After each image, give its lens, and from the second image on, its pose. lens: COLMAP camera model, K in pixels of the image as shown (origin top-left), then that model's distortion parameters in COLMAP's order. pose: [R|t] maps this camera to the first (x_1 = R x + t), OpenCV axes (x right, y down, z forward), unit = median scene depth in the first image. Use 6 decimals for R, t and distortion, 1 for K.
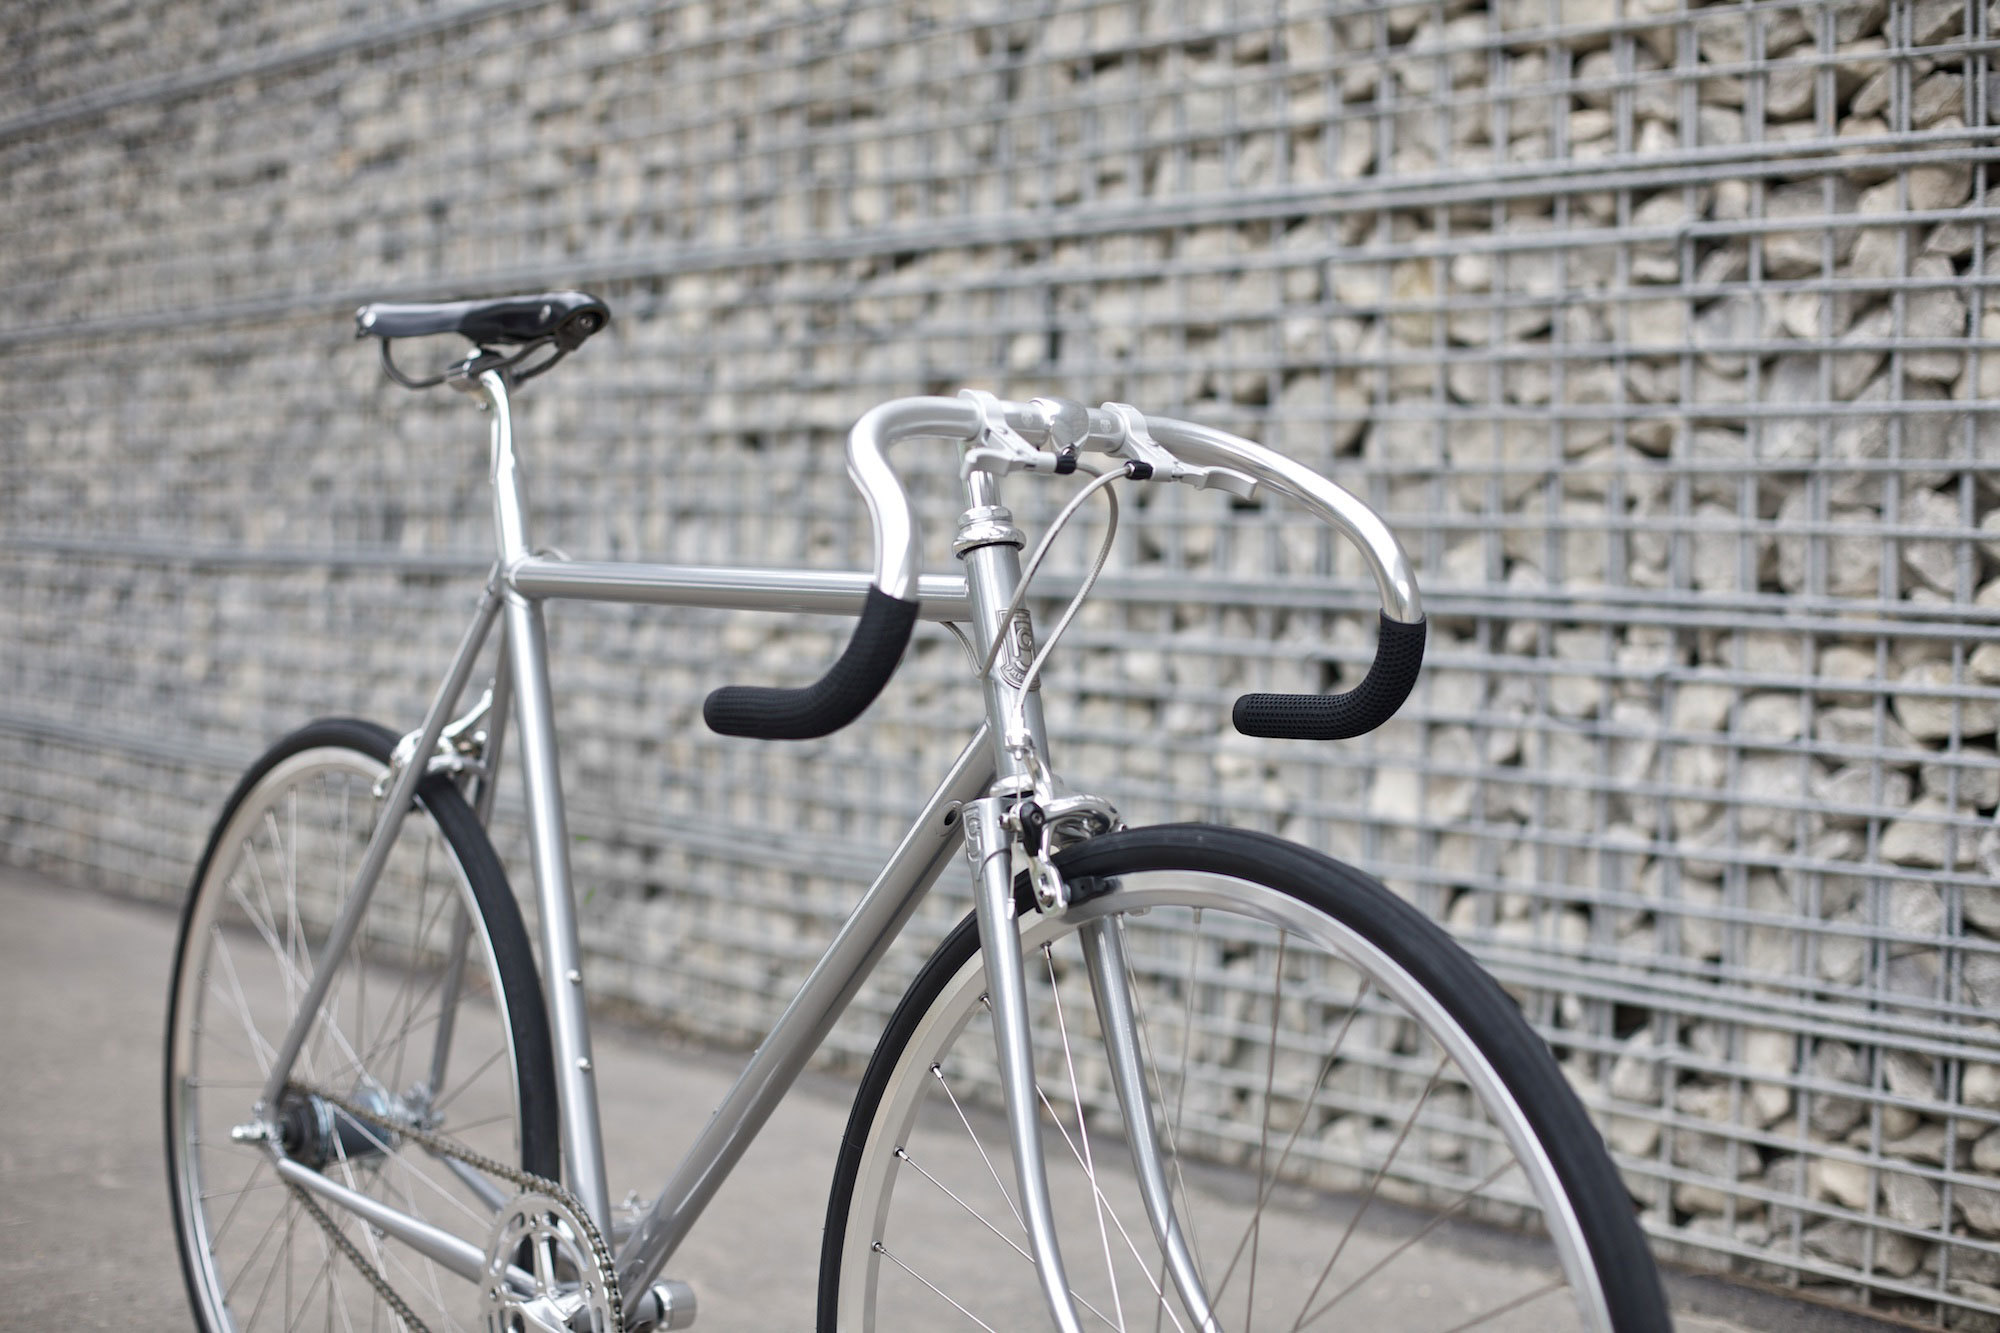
lens RADIAL K [[2945.6, 0, 1103.0], [0, 2945.6, 635.4], [0, 0, 1]] dist [-0.145125, 0.095285]
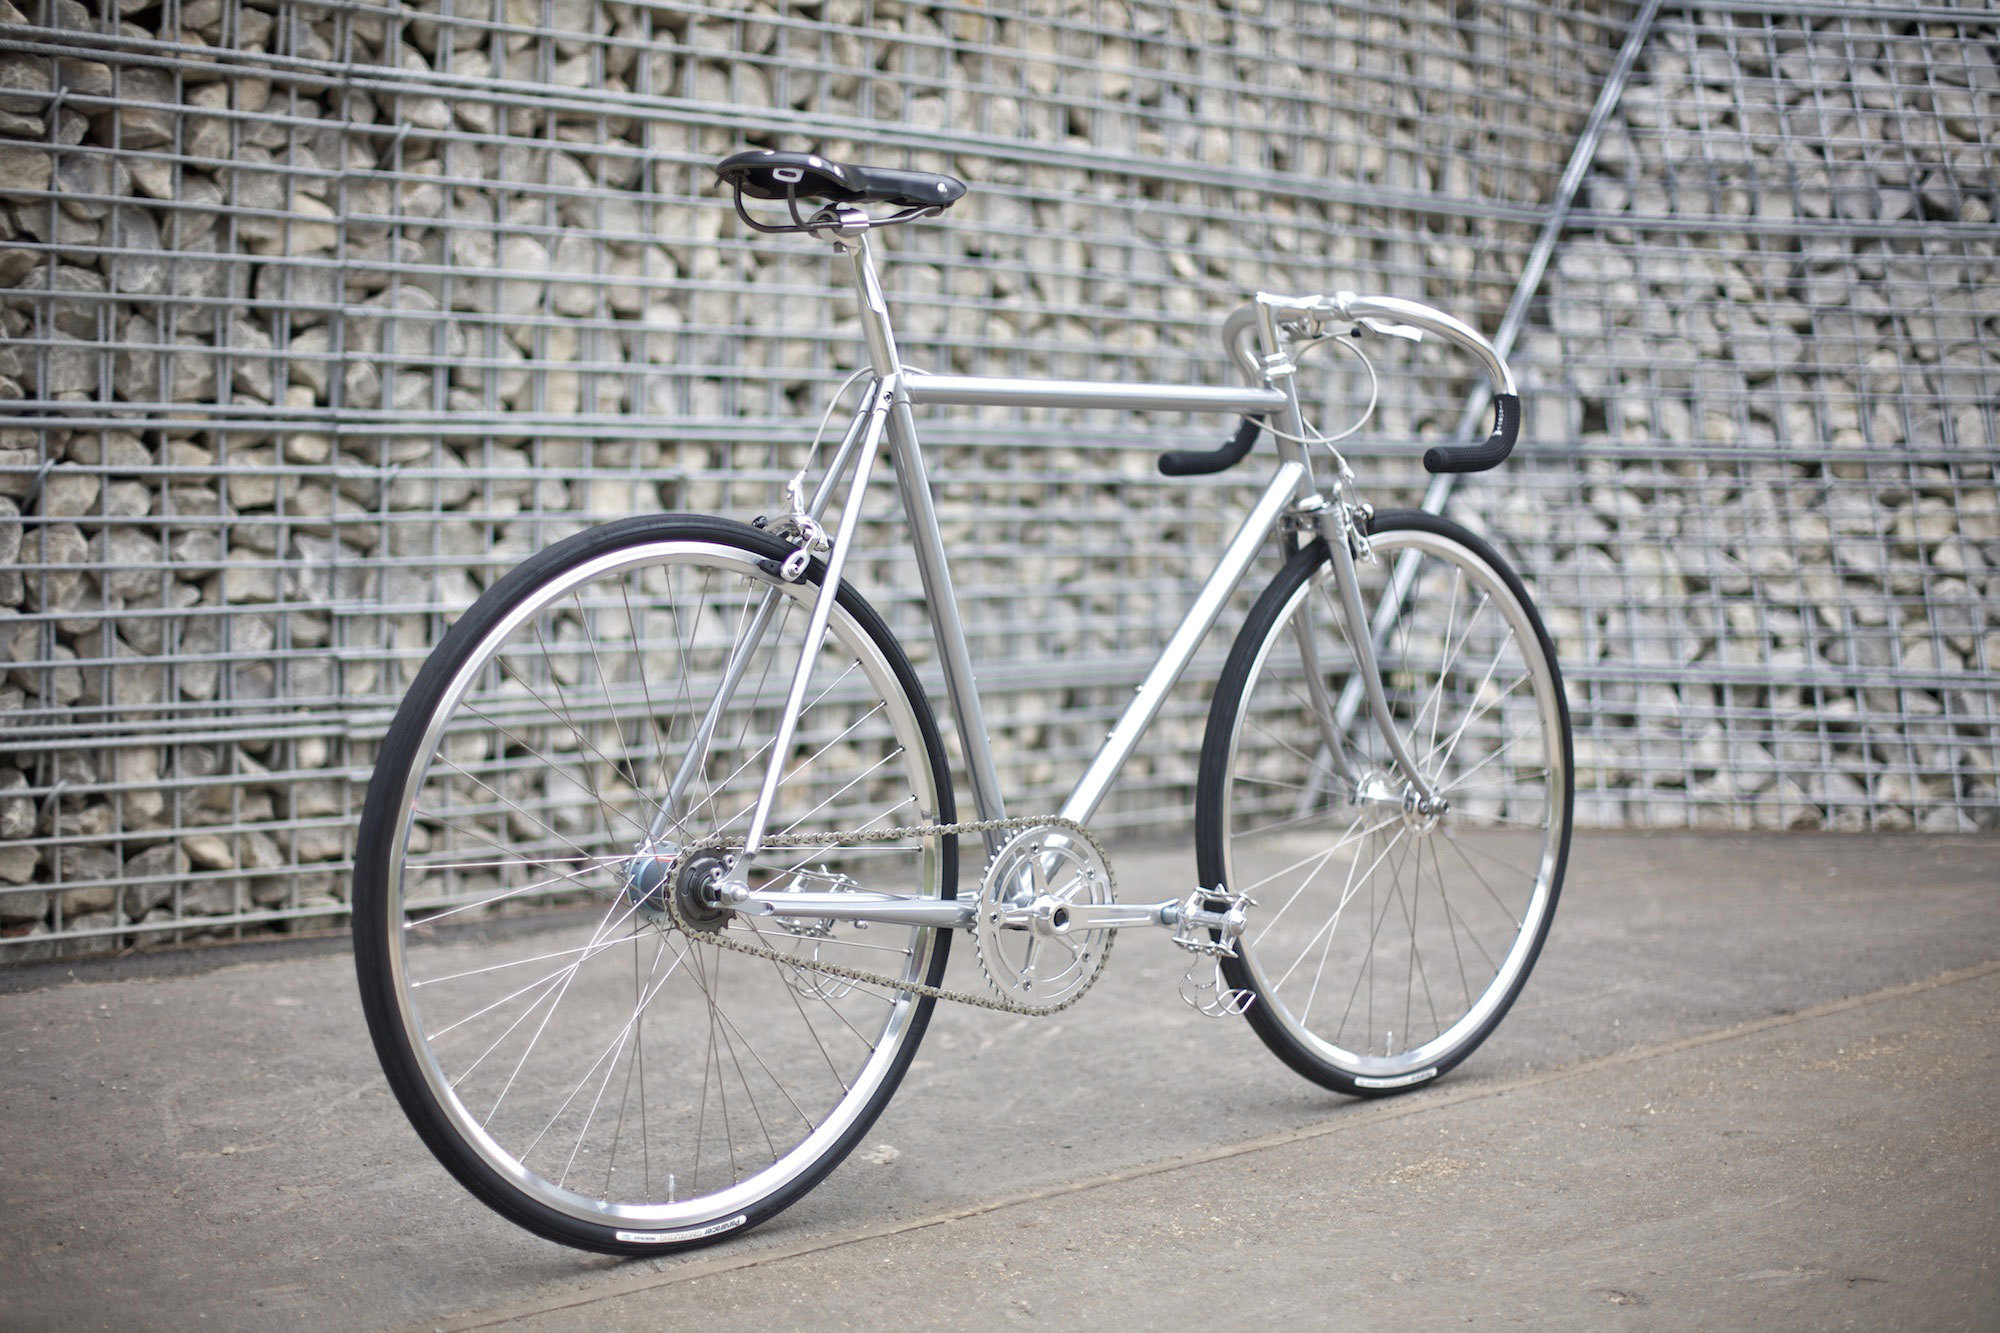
lens RADIAL K [[2945.6, 0, 1103.0], [0, 2945.6, 635.4], [0, 0, 1]] dist [-0.145125, 0.095285]
pose [[-0.057327, -0.084765, 0.994750, -0.941692], [0.015831, 0.996187, 0.085800, -0.012679], [-0.998230, 0.020666, -0.055767, 0.597867]]
